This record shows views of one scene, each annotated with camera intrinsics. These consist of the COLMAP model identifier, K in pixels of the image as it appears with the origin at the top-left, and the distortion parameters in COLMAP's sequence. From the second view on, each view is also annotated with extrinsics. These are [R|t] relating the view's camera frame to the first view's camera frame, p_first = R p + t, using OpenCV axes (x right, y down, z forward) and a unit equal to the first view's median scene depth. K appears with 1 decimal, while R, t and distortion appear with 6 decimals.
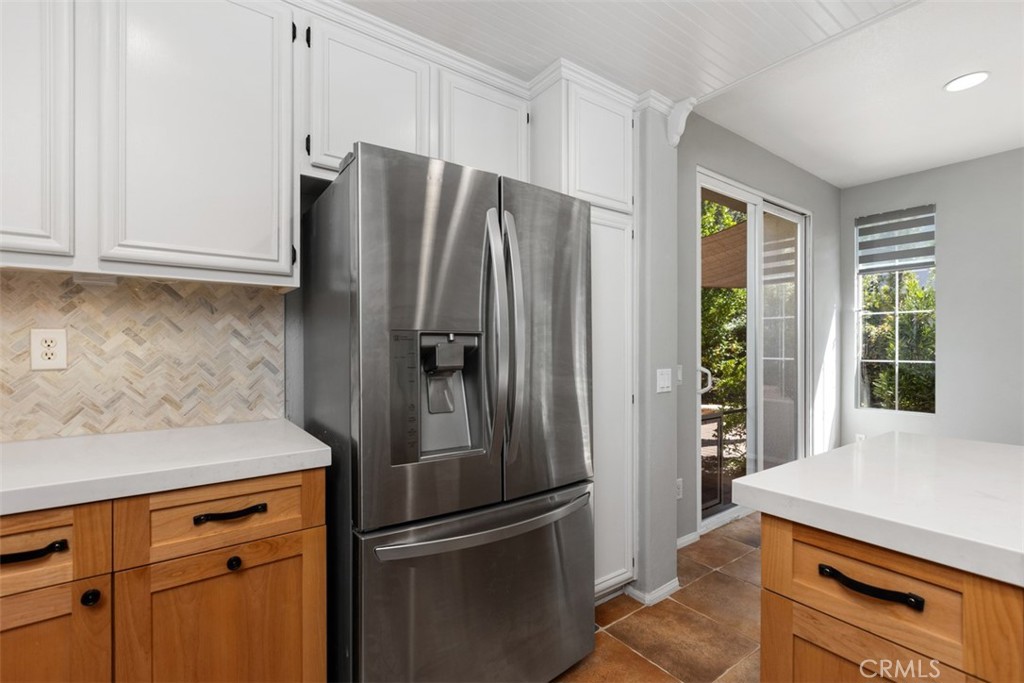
lens RADIAL K [[464.3, 0, 511.3], [0, 464.3, 345.7], [0, 0, 1]] dist [-0.000373, 0.000035]
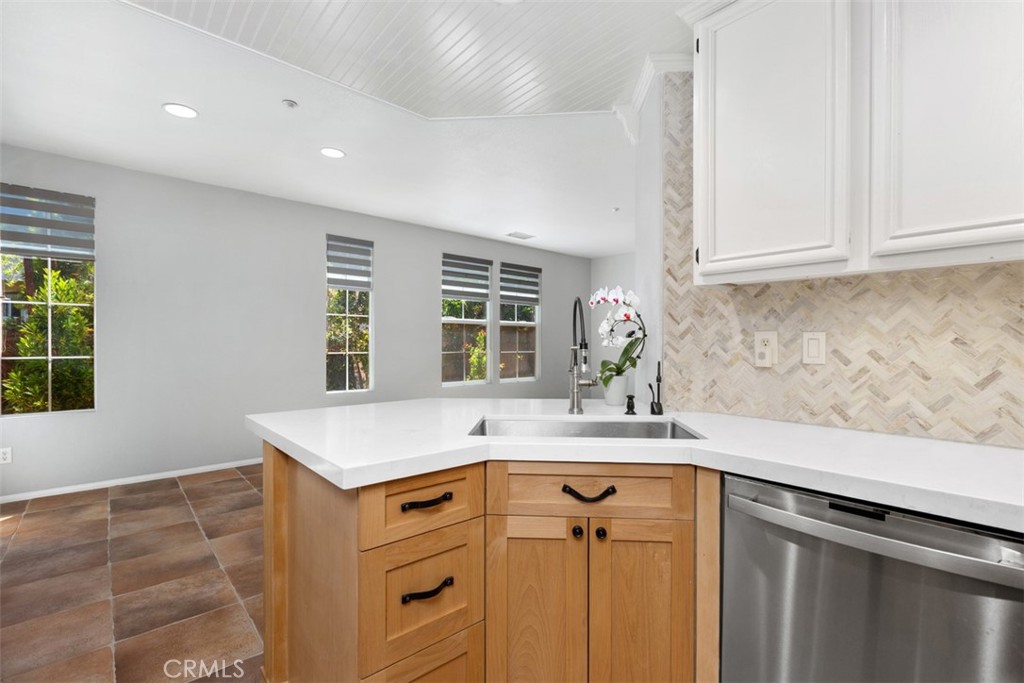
lens RADIAL K [[464.3, 0, 512.5], [0, 464.3, 341.3], [0, 0, 1]] dist [-0.000373, 0.000035]
pose [[-0.114150, 0.002906, 0.993459, -0.175379], [-0.001943, 0.999993, -0.003149, 0.002979], [-0.993462, -0.002290, -0.114143, 0.217087]]
